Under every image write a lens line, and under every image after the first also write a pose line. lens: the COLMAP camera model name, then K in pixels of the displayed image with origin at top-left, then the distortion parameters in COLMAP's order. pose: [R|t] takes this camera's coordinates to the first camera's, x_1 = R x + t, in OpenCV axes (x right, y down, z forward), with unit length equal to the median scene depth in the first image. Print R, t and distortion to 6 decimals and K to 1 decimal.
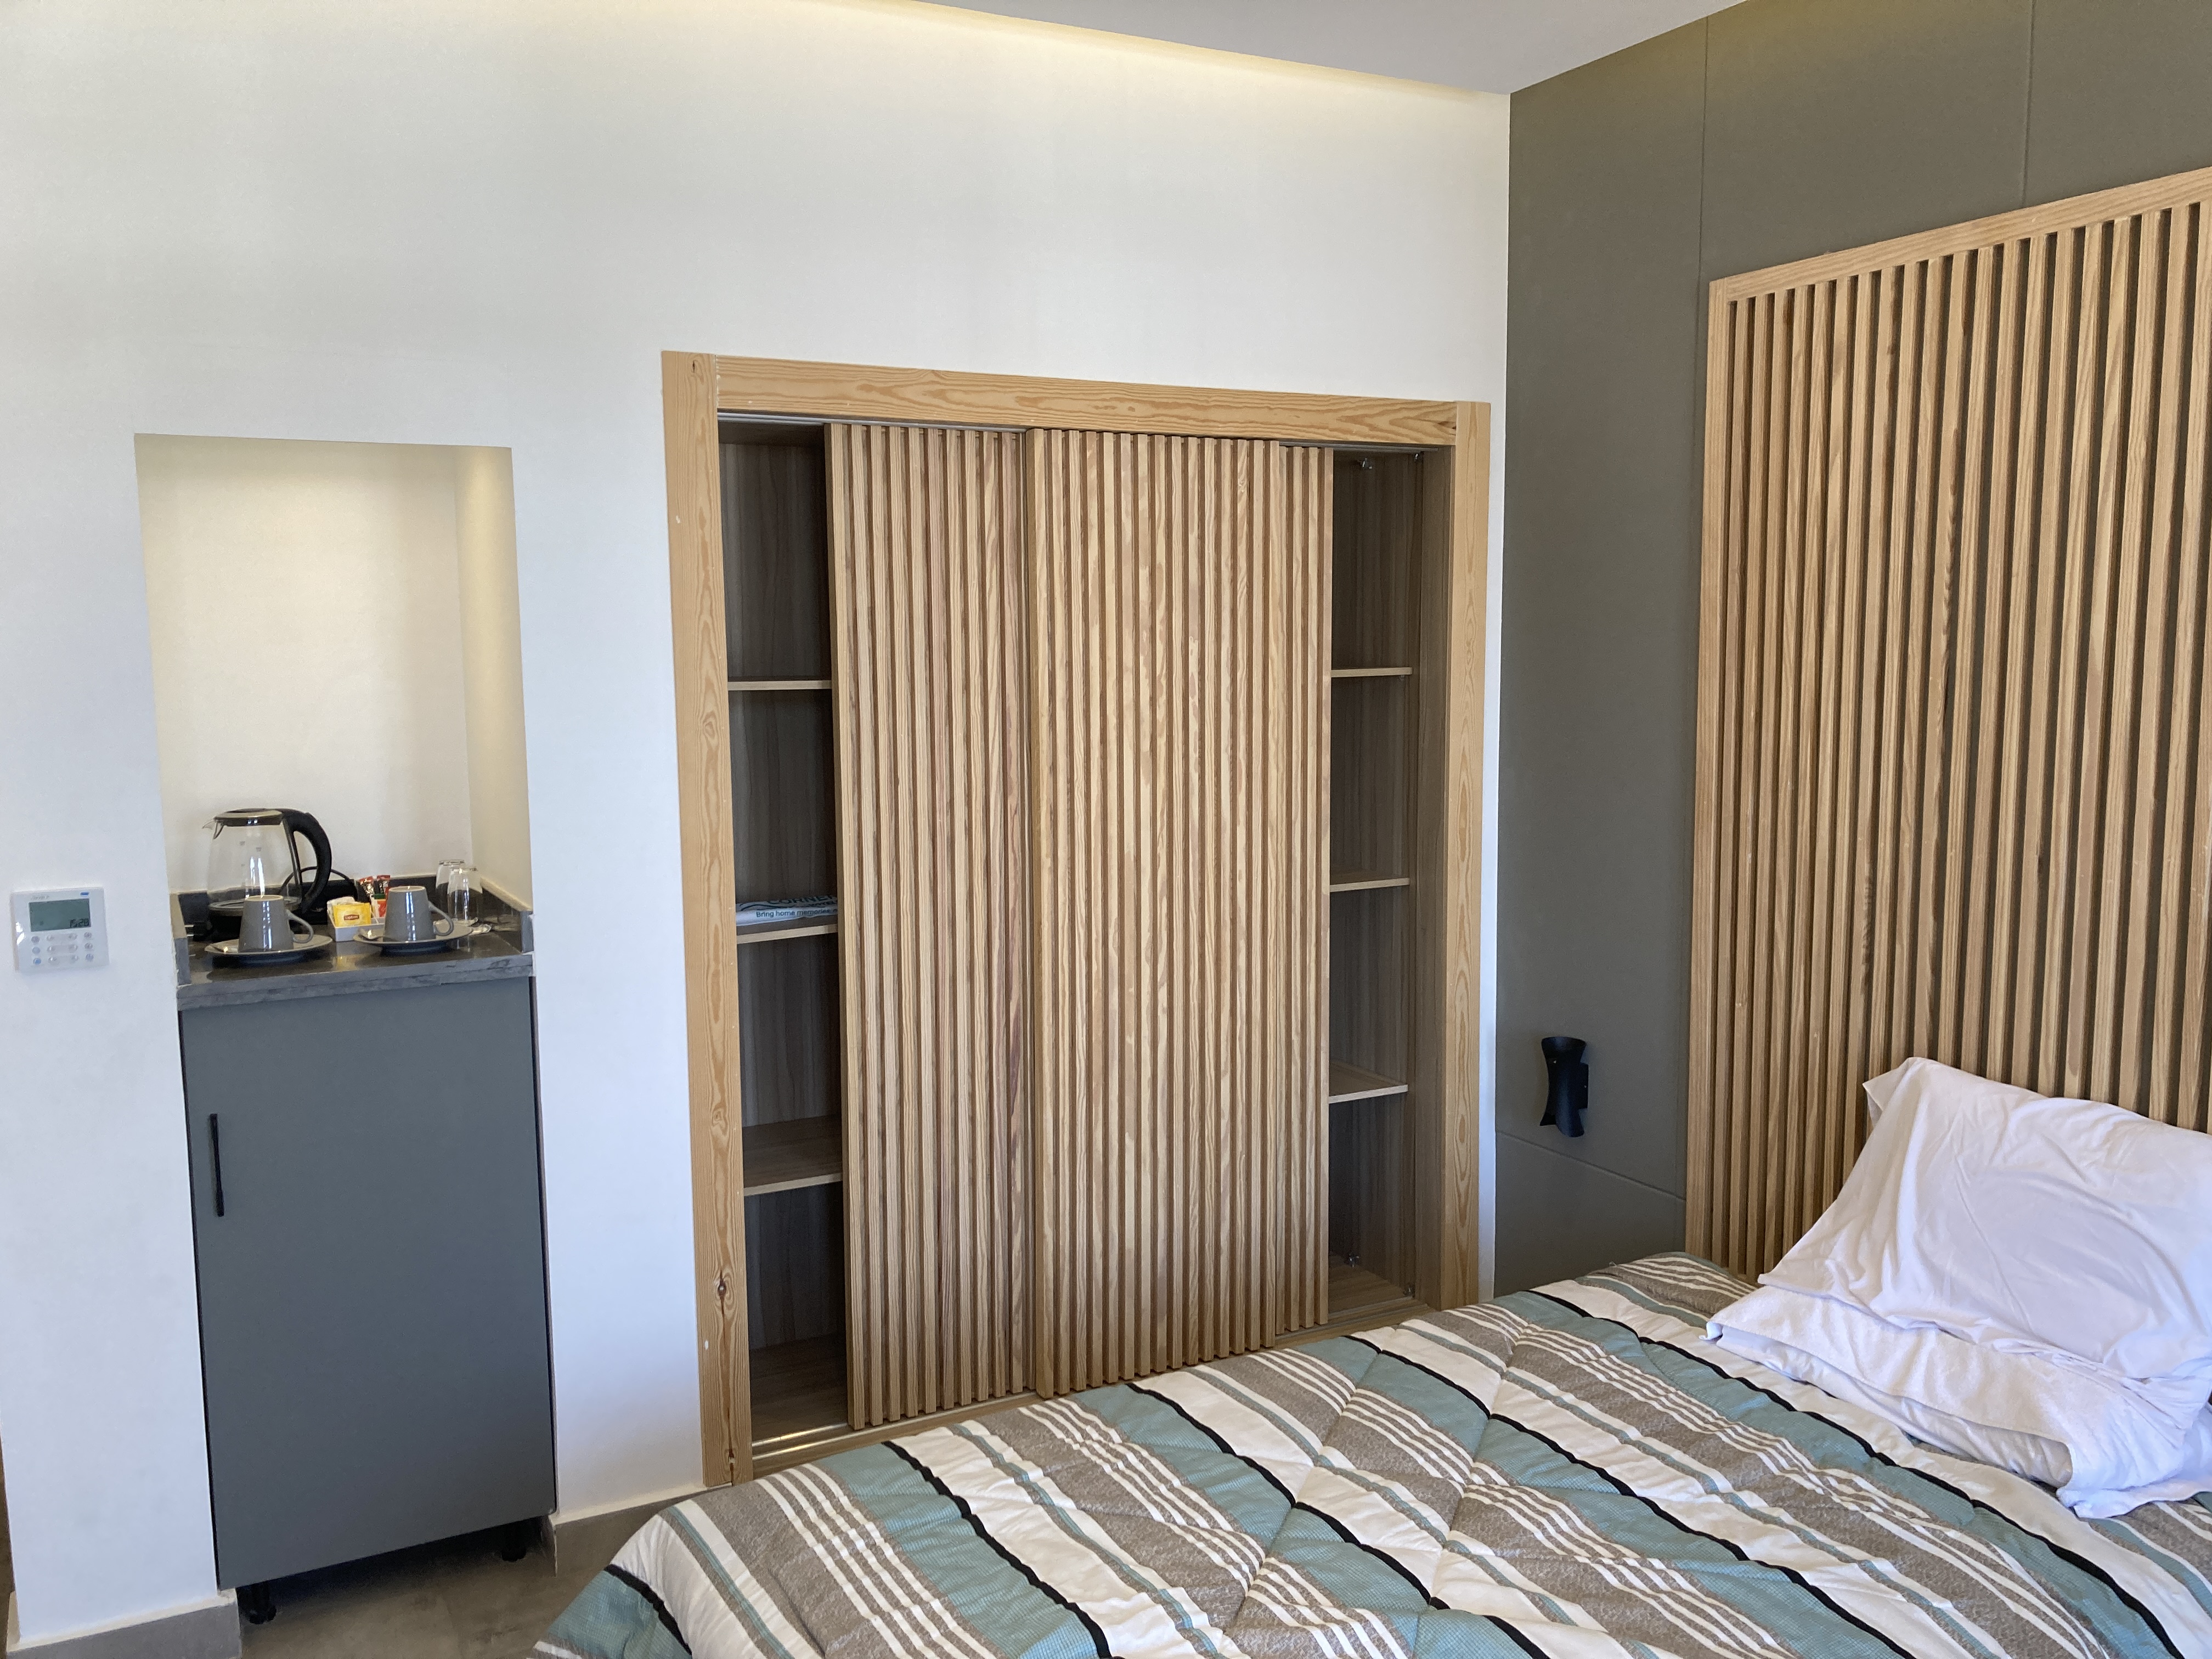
lens RADIAL K [[1846.4, 0, 1113.2], [0, 1846.4, 835.5], [0, 0, 1]] dist [0.012356, 0.011078]
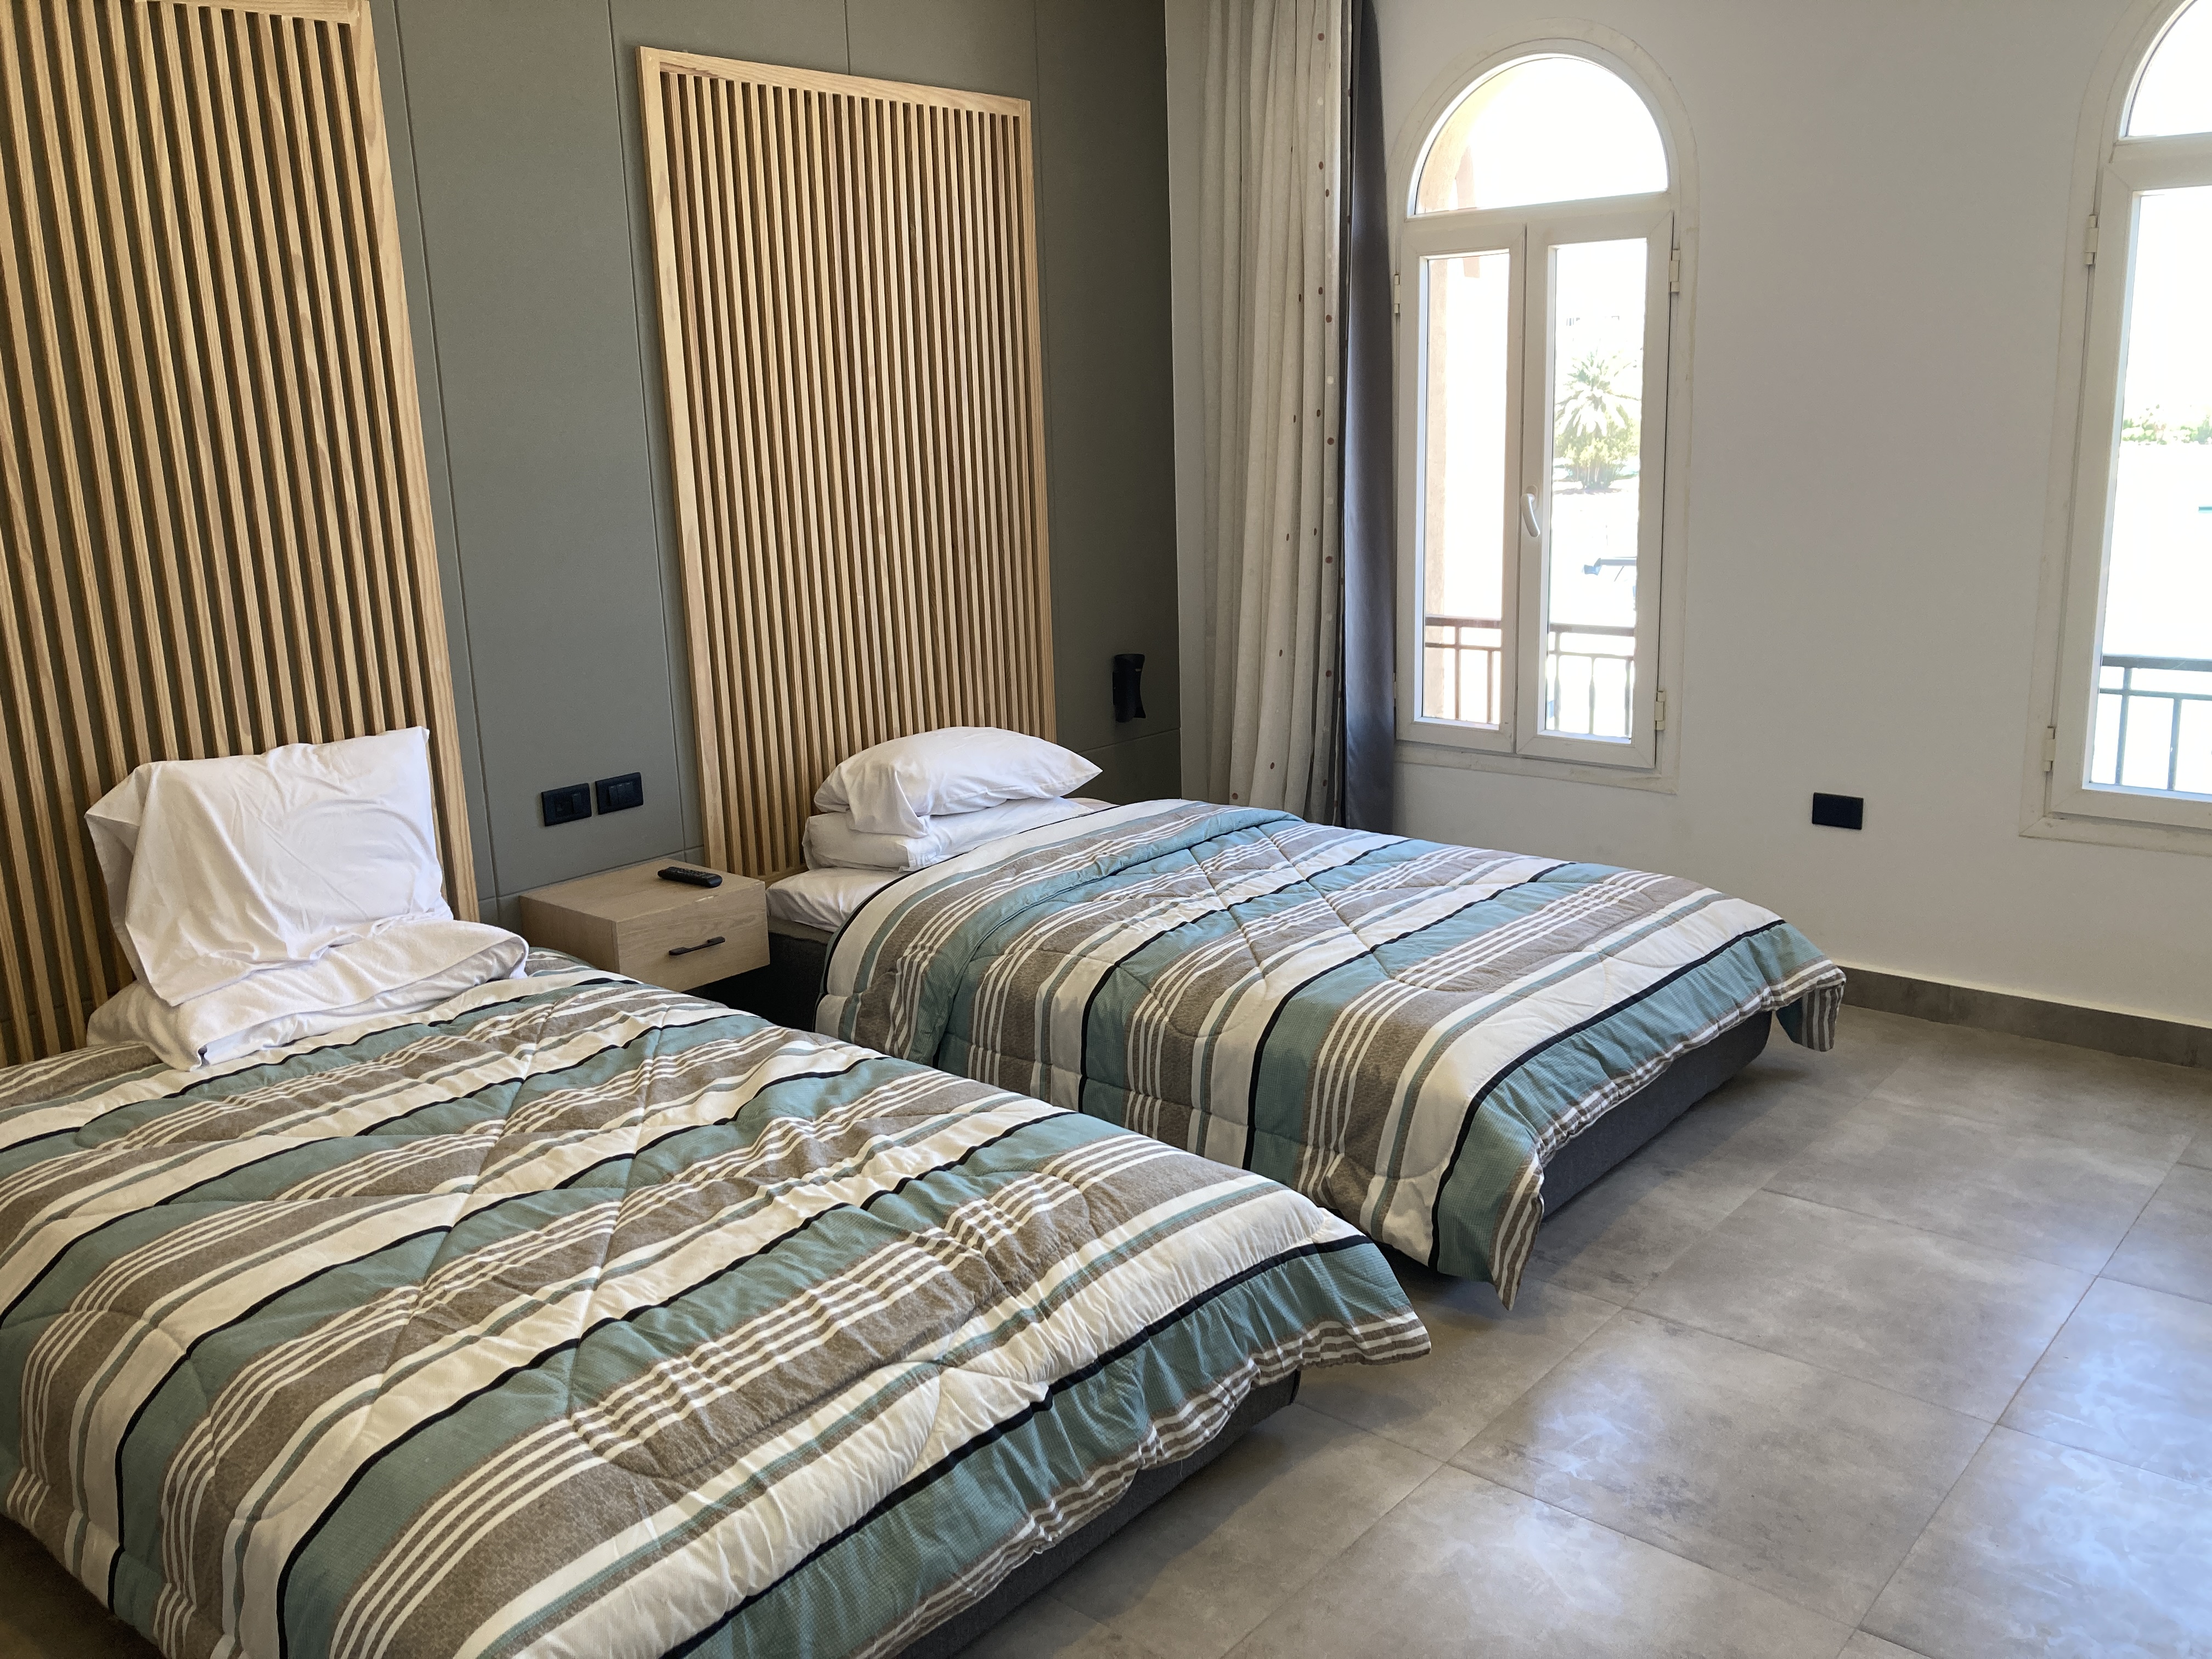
lens RADIAL K [[1806.3, 0, 1100.0], [0, 1806.3, 805.9], [0, 0, 1]] dist [0.189088, -0.471401]
pose [[-0.351920, -0.185942, 0.917375, -0.730202], [0.149010, 0.956443, 0.251023, -0.041637], [-0.924093, 0.225038, -0.308885, 0.803827]]
